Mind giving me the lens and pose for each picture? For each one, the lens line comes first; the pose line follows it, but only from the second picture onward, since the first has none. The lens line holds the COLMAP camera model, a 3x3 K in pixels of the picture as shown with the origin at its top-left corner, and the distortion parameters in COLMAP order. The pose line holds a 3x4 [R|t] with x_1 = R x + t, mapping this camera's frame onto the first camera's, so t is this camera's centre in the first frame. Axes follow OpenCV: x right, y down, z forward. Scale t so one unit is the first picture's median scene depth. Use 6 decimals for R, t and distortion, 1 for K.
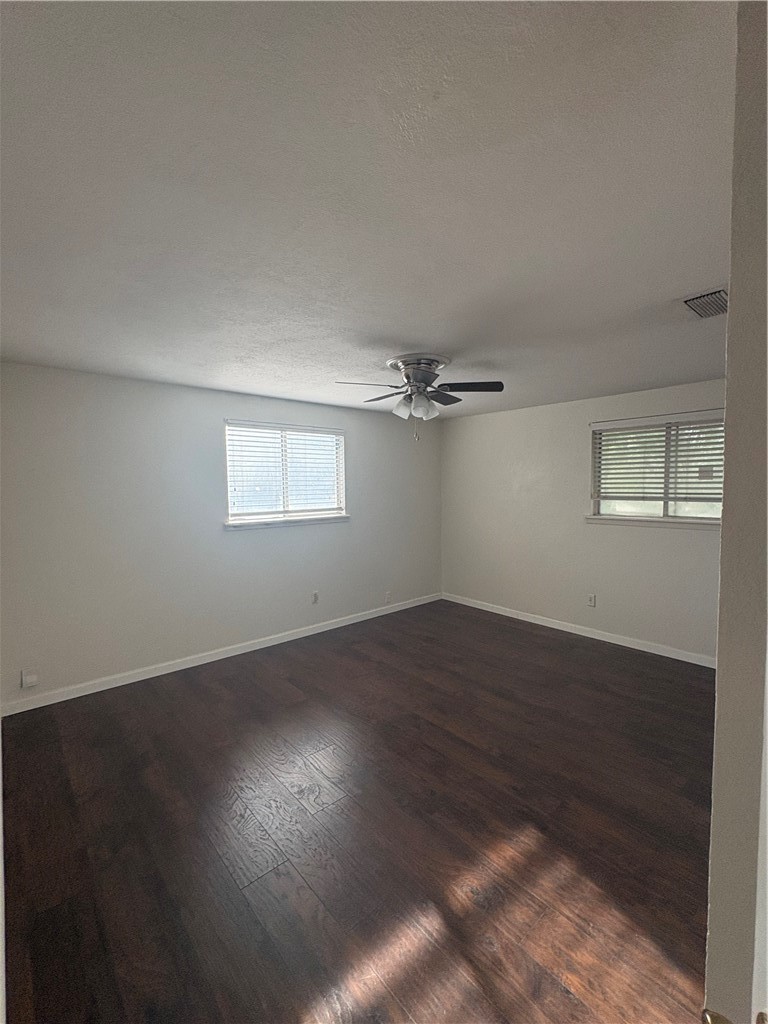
lens RADIAL K [[440.9, 0, 382.8], [0, 440.9, 511.4], [0, 0, 1]] dist [0.001125, 0.000336]
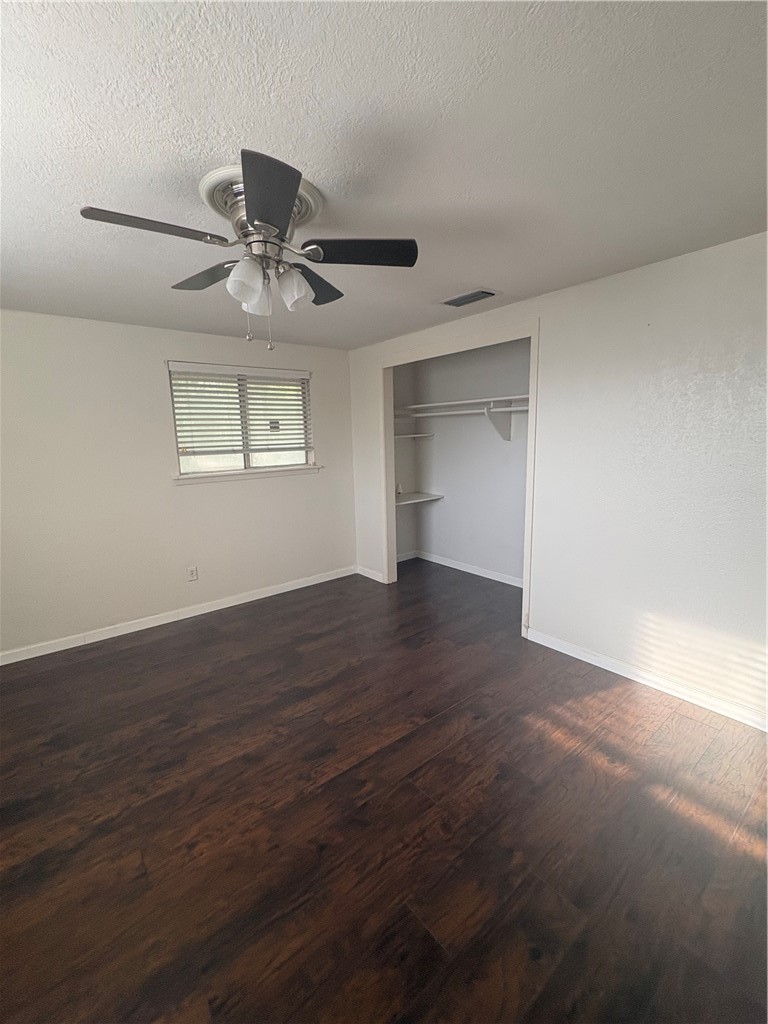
lens RADIAL K [[440.9, 0, 381.4], [0, 440.9, 512.5], [0, 0, 1]] dist [0.001125, 0.000336]
pose [[0.033346, -0.167640, 0.985284, -0.402718], [0.083808, 0.982829, 0.164386, -0.031582], [-0.995924, 0.077093, 0.046823, 0.681261]]
